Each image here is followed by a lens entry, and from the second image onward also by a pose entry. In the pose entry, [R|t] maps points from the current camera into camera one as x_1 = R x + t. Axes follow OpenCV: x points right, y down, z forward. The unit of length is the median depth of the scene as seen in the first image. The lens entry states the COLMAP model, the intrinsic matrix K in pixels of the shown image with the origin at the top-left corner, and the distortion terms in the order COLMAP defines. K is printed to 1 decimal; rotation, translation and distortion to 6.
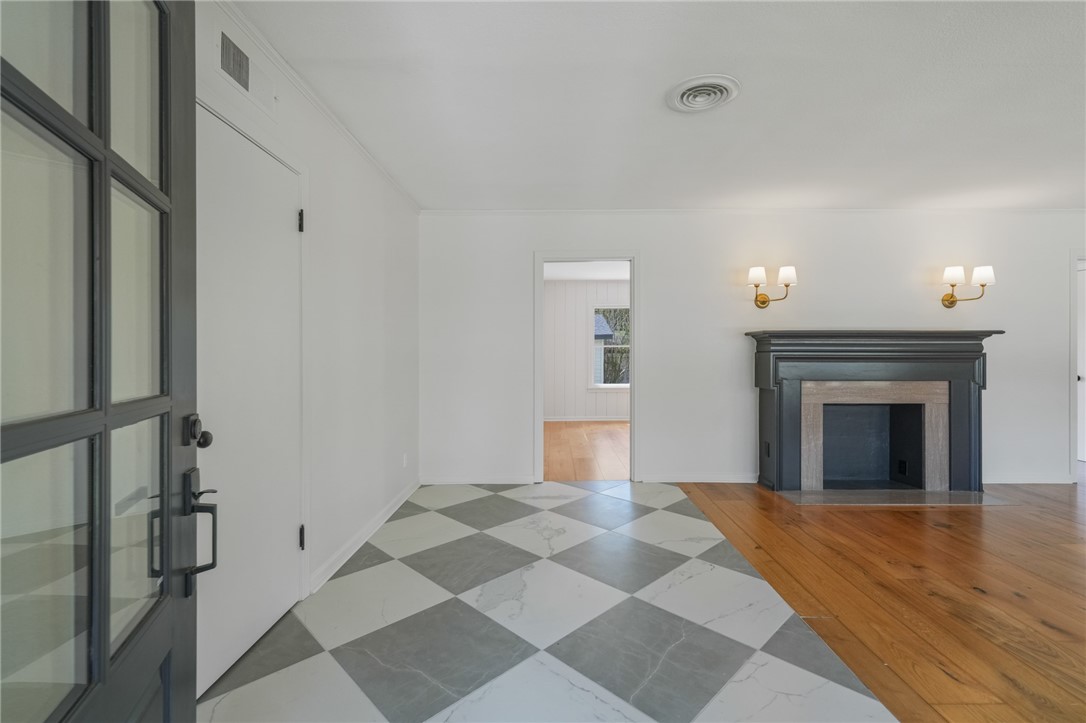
lens RADIAL K [[477.6, 0, 543.6], [0, 477.6, 355.6], [0, 0, 1]] dist [0.001345, 0.000156]
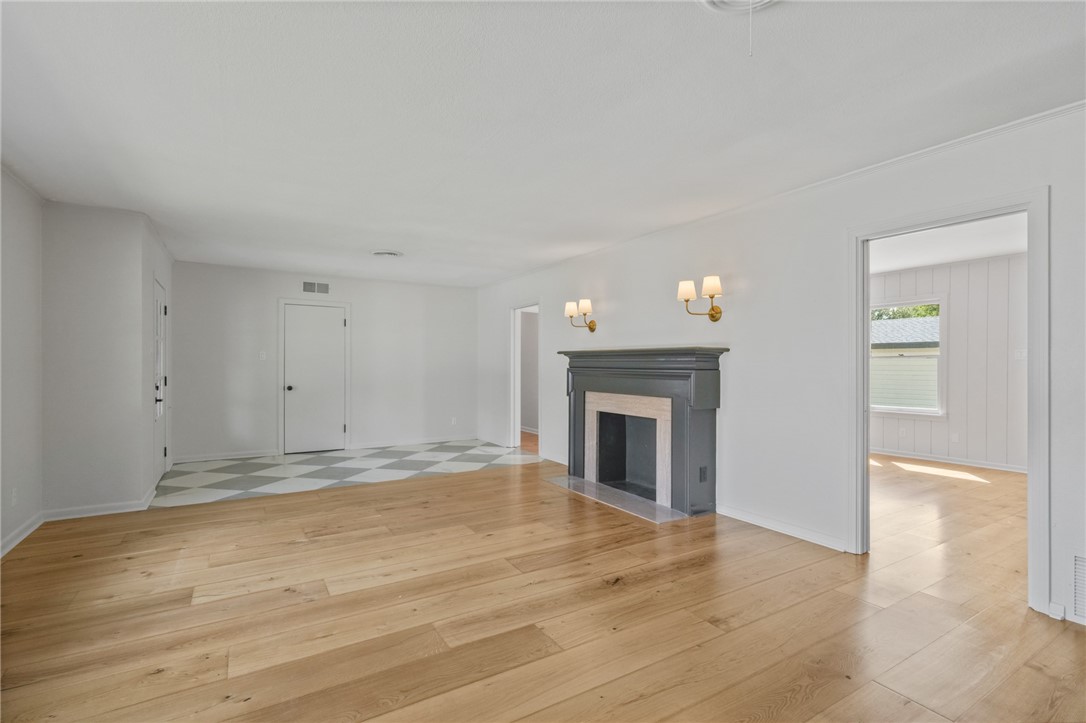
lens RADIAL K [[532.5, 0, 538.8], [0, 532.5, 361.4], [0, 0, 1]] dist [0.002019, 0.000037]
pose [[0.515844, 0.006270, -0.856659, 1.648488], [0.001561, 0.999965, 0.008259, -0.033584], [0.856681, -0.005598, 0.515816, 0.190397]]
